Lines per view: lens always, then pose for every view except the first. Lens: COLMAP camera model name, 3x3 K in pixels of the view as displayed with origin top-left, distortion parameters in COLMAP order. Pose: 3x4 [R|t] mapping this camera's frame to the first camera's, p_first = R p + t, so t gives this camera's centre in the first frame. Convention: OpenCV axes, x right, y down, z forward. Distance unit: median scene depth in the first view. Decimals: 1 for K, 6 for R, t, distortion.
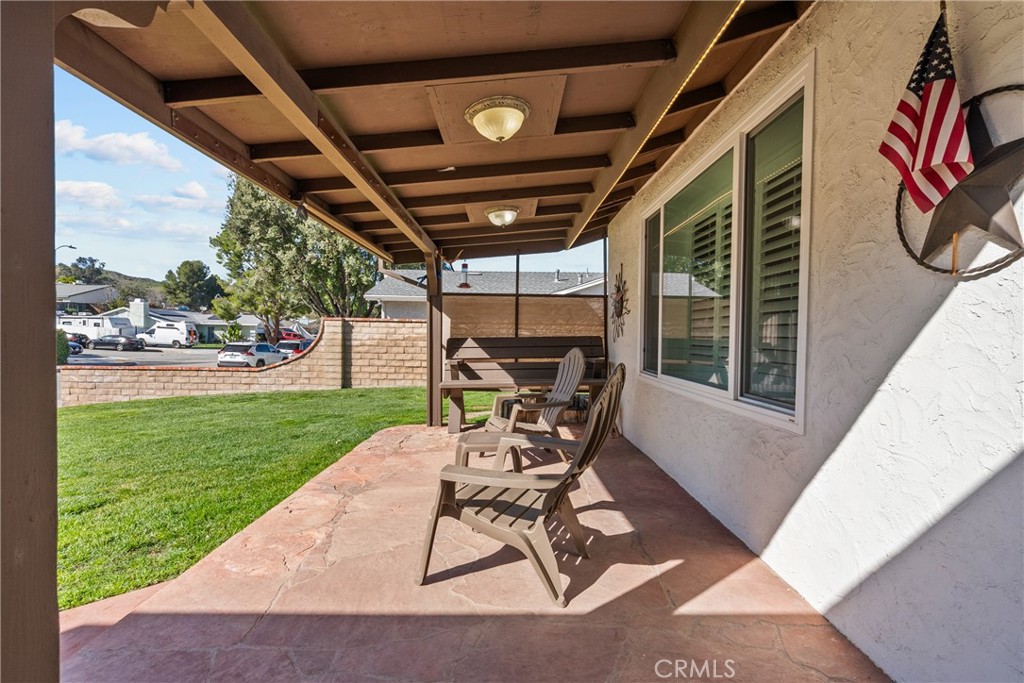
lens RADIAL K [[473.4, 0, 513.1], [0, 473.4, 340.1], [0, 0, 1]] dist [-0.004084, 0.000603]
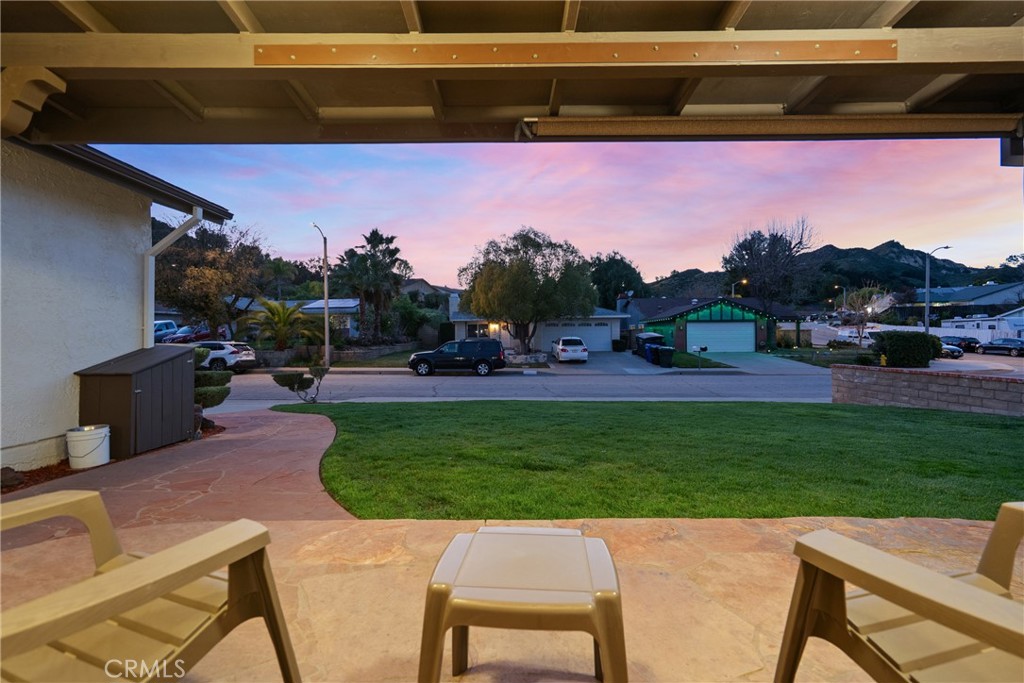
lens RADIAL K [[473.4, 0, 513.1], [0, 473.4, 342.9], [0, 0, 1]] dist [-0.004084, 0.000603]
pose [[-0.006660, -0.002832, -0.999974, 0.089796], [-0.004702, 0.999985, -0.002801, 0.013788], [0.999967, 0.004683, -0.006673, 0.294637]]
